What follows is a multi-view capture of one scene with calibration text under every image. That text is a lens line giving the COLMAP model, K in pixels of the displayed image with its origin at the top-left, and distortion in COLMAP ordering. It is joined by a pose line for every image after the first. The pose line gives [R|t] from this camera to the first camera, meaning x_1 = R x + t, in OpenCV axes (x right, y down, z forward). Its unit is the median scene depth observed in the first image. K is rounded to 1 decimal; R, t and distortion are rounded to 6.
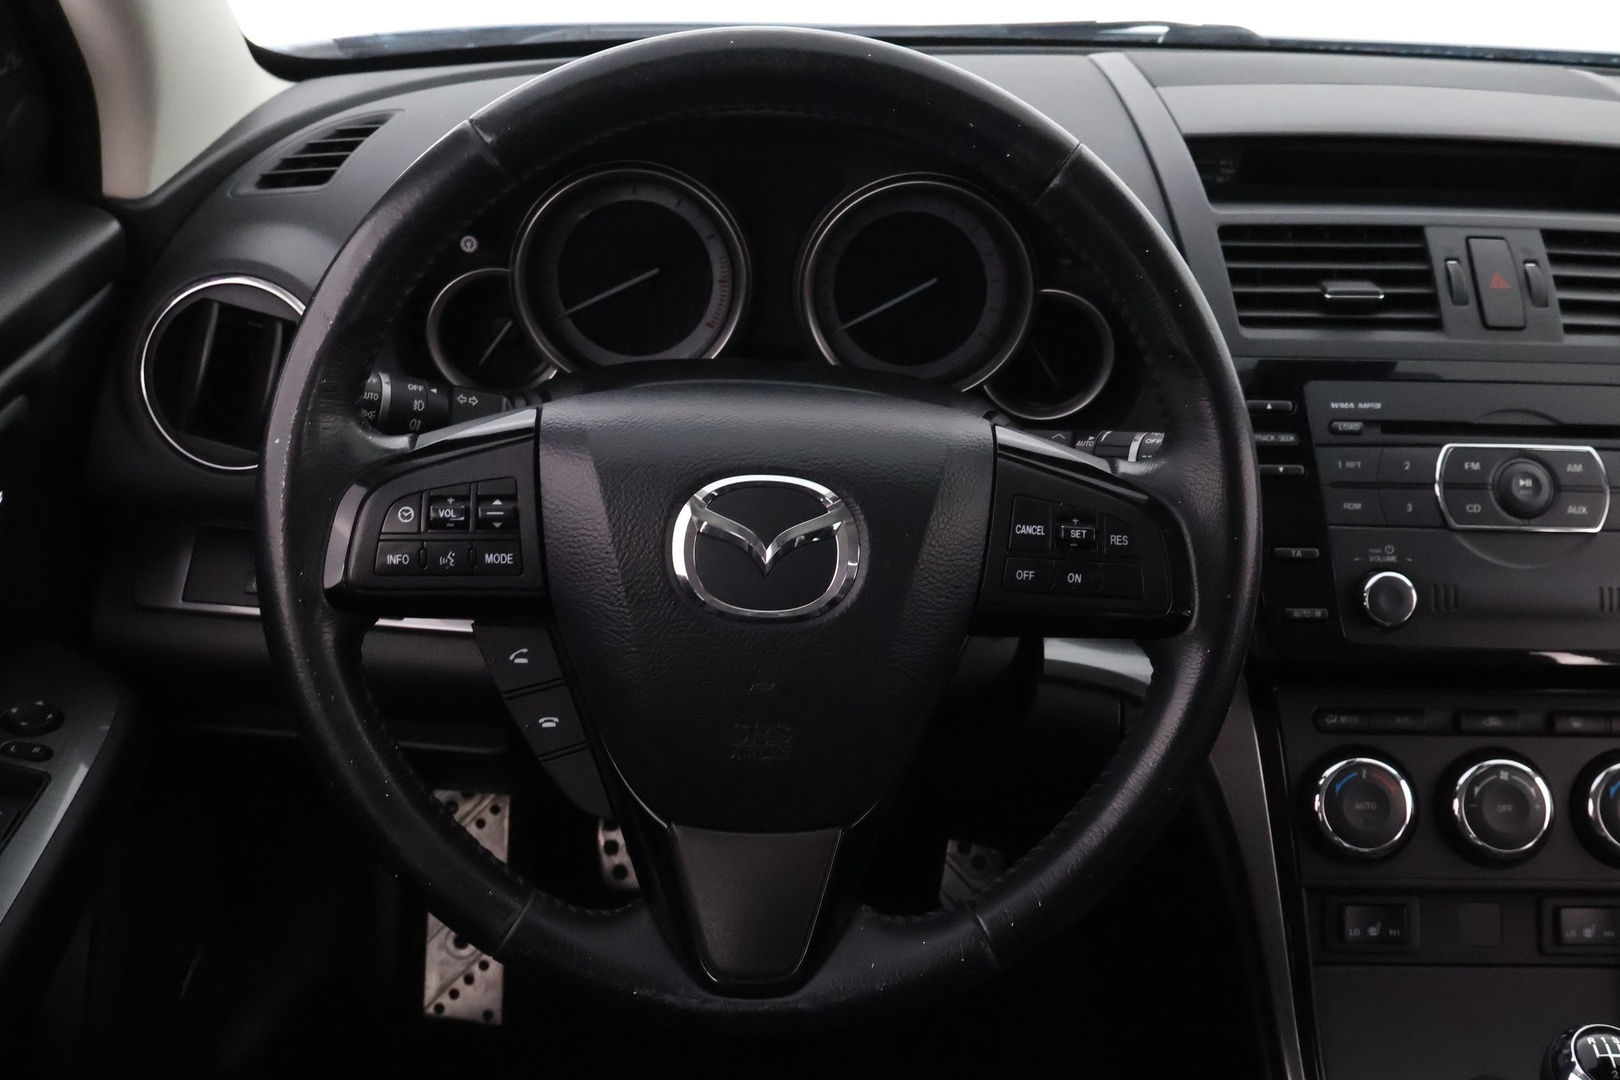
lens RADIAL K [[1716.6, 0, 810.0], [0, 1716.6, 540.0], [0, 0, 1]] dist [0.003611, -0.015827]
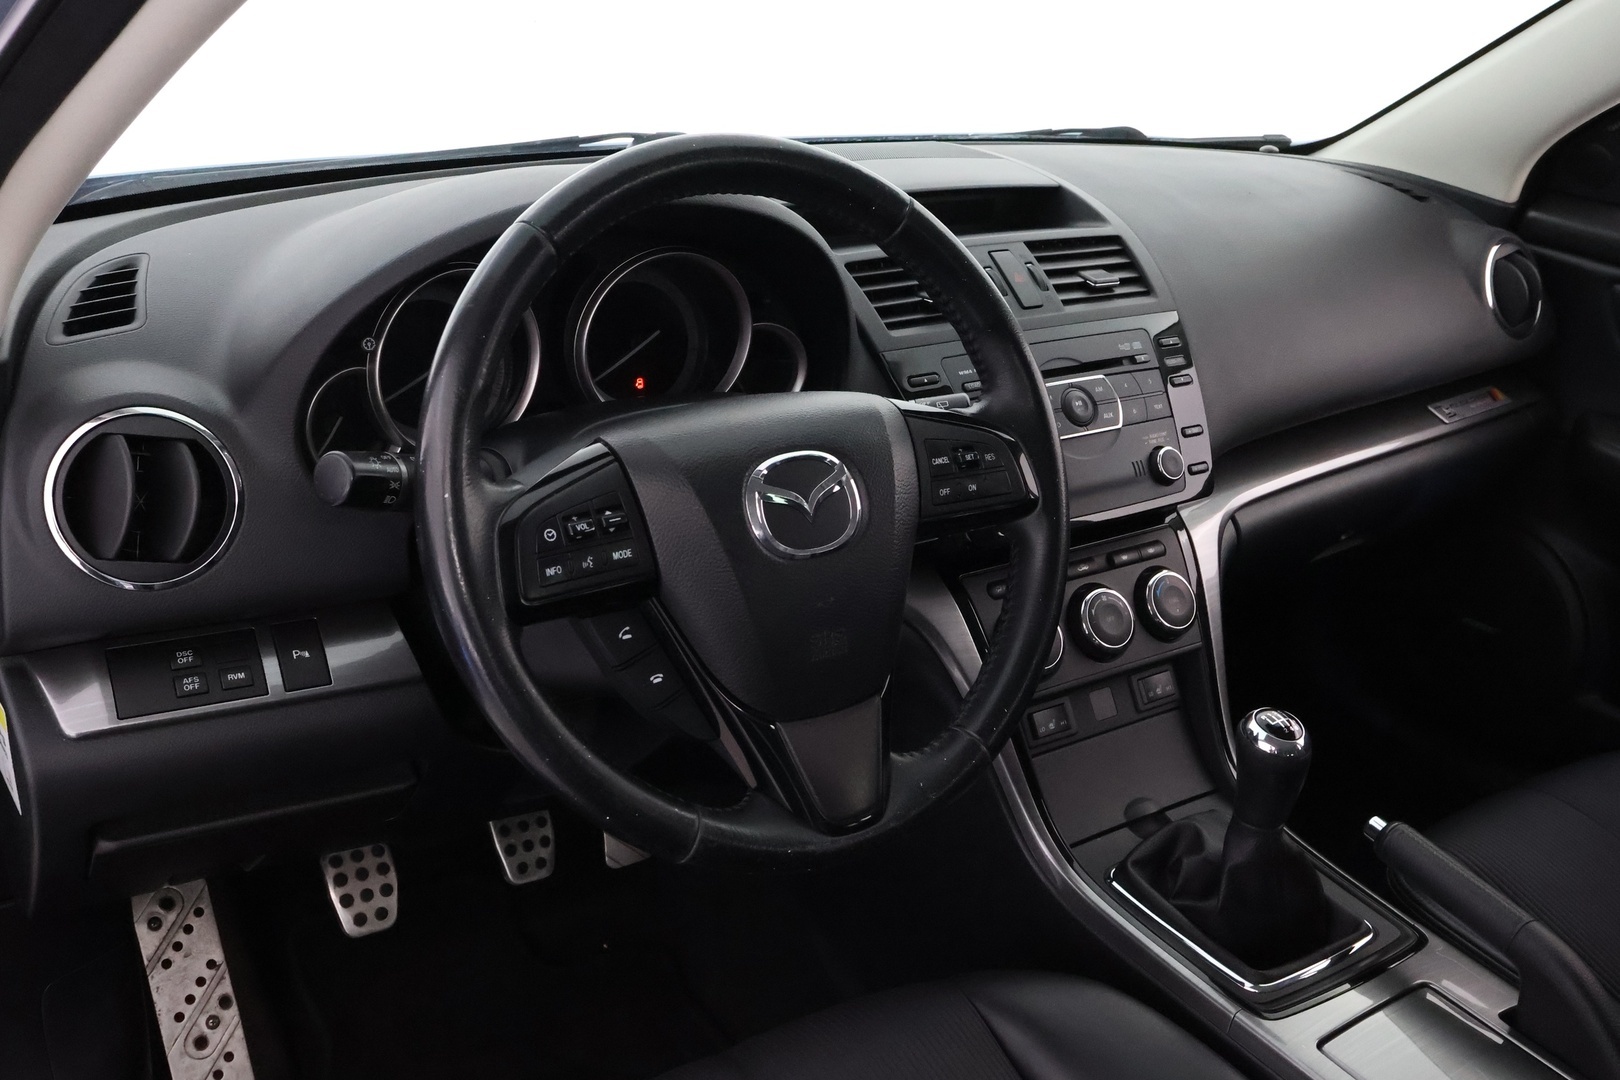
lens RADIAL K [[1558.0, 0, 807.6], [0, 1558.0, 551.4], [0, 0, 1]] dist [0.001118, 0.005908]
pose [[0.842586, -0.205489, 0.497819, -0.496875], [0.227148, 0.973704, 0.017462, 0.015370], [-0.488317, 0.098366, 0.867105, -0.057639]]
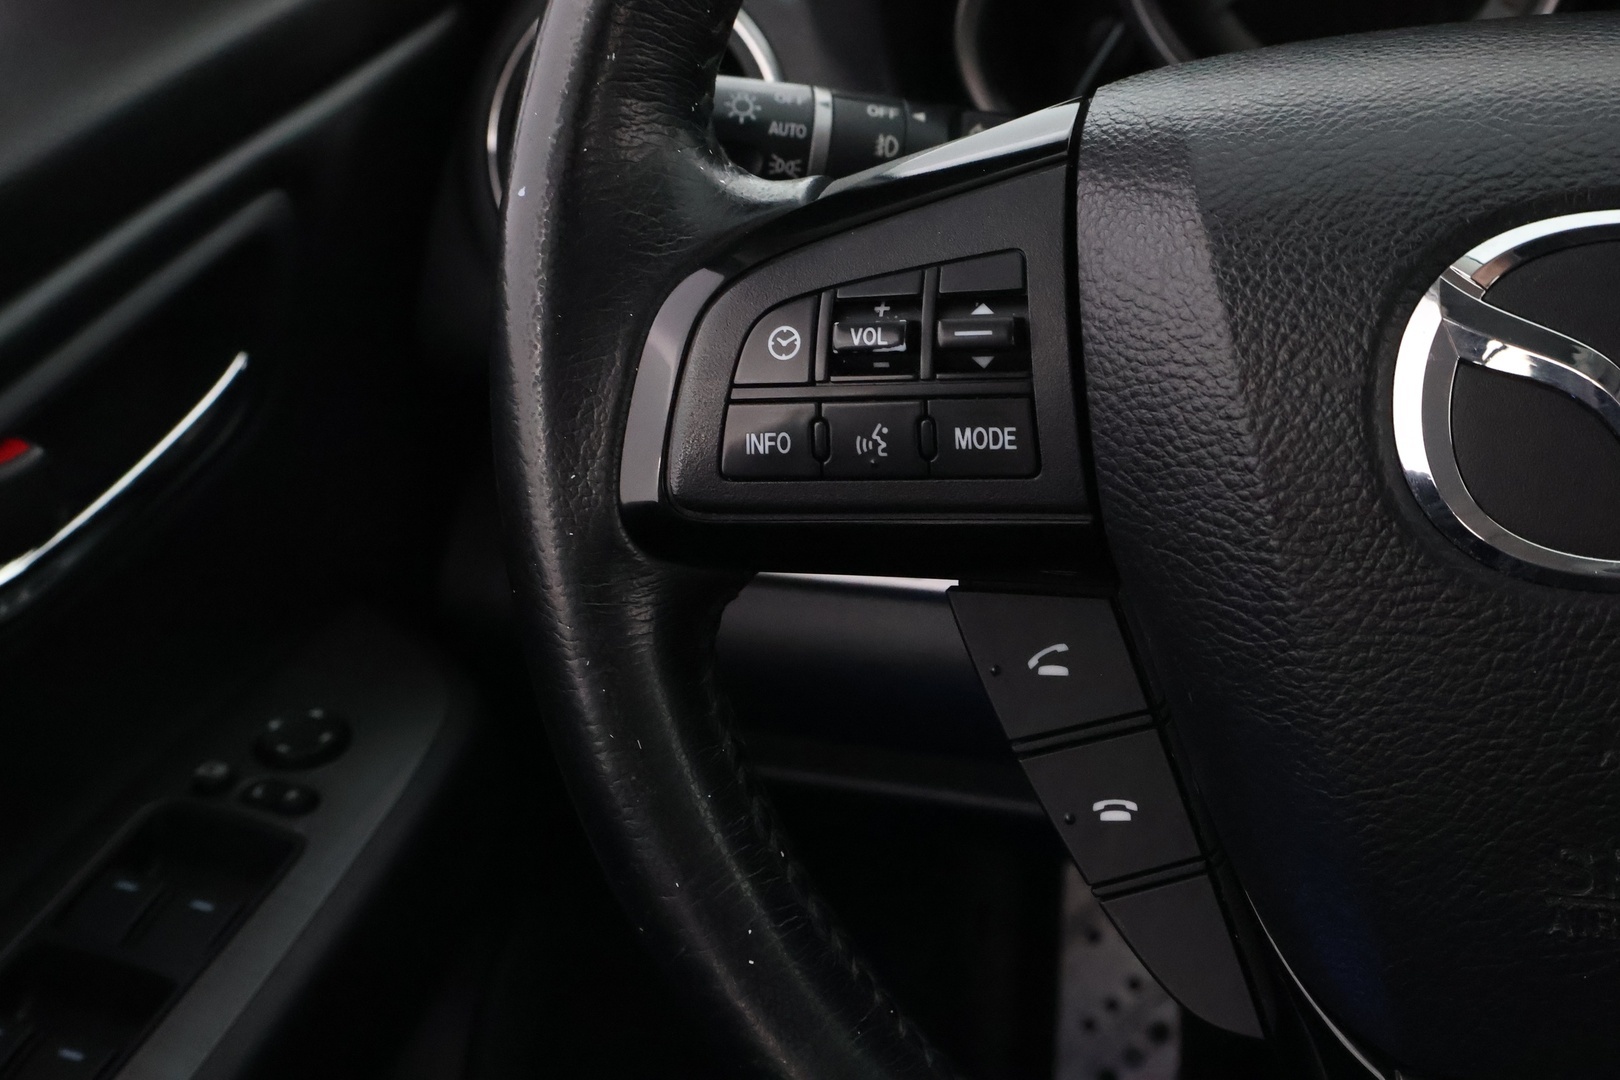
lens RADIAL K [[2140.9, 0, 810.0], [0, 2140.9, 540.0], [0, 0, 1]] dist [0.001697, 0.012069]
pose [[0.927761, 0.001370, -0.373173, -0.015300], [0.009861, 0.999554, 0.028184, 0.016108], [0.373045, -0.029828, 0.927334, 0.370726]]
